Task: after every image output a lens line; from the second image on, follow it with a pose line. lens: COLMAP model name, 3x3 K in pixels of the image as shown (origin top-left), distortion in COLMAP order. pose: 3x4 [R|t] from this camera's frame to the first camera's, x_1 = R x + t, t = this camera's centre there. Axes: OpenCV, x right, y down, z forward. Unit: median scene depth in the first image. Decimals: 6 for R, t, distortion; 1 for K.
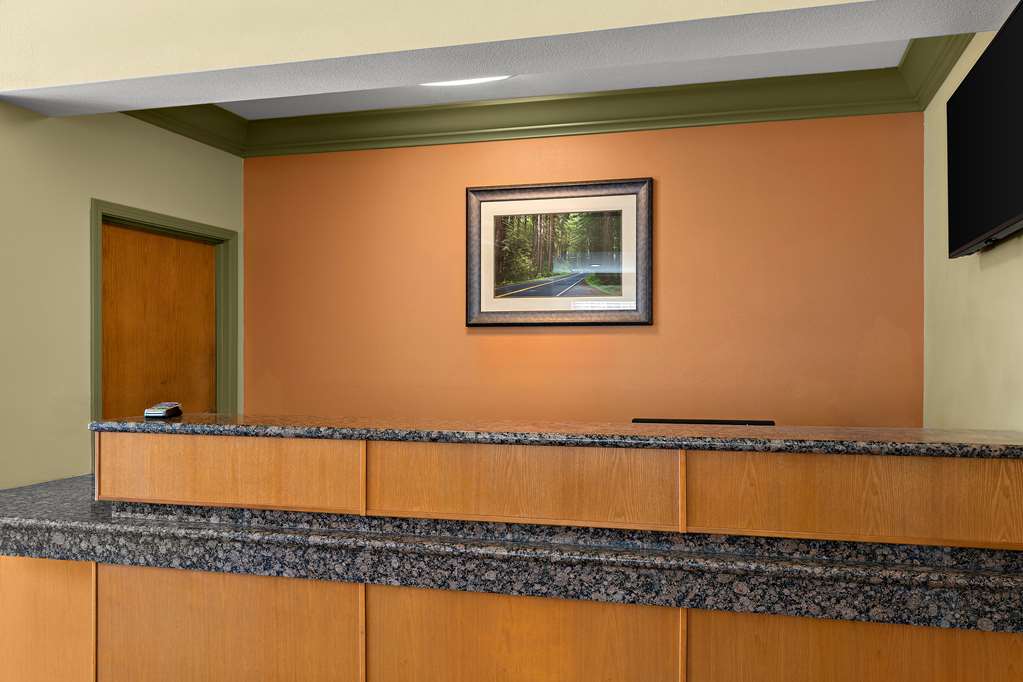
lens RADIAL K [[836.3, 0, 511.5], [0, 836.3, 341.0], [0, 0, 1]] dist [0.003098, 0.003672]
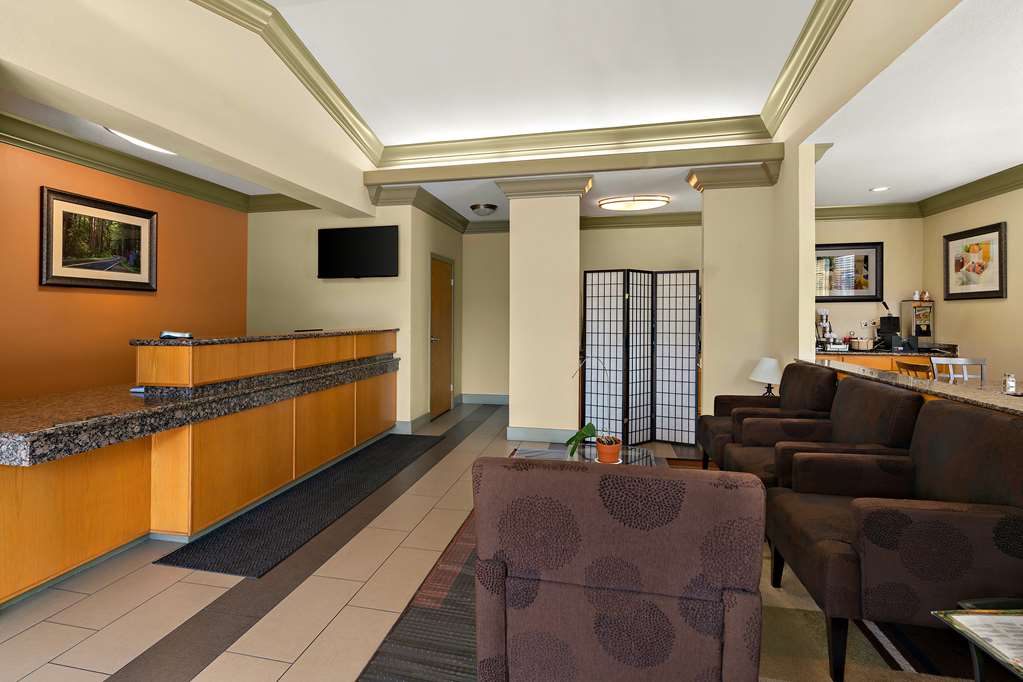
lens RADIAL K [[487.8, 0, 508.0], [0, 487.8, 315.5], [0, 0, 1]] dist [0.002605, 0.000340]
pose [[-0.065755, 0.002745, 0.997832, -0.961813], [-0.004718, 0.999984, -0.003062, 0.033551], [-0.997825, -0.004909, -0.065742, 0.288850]]
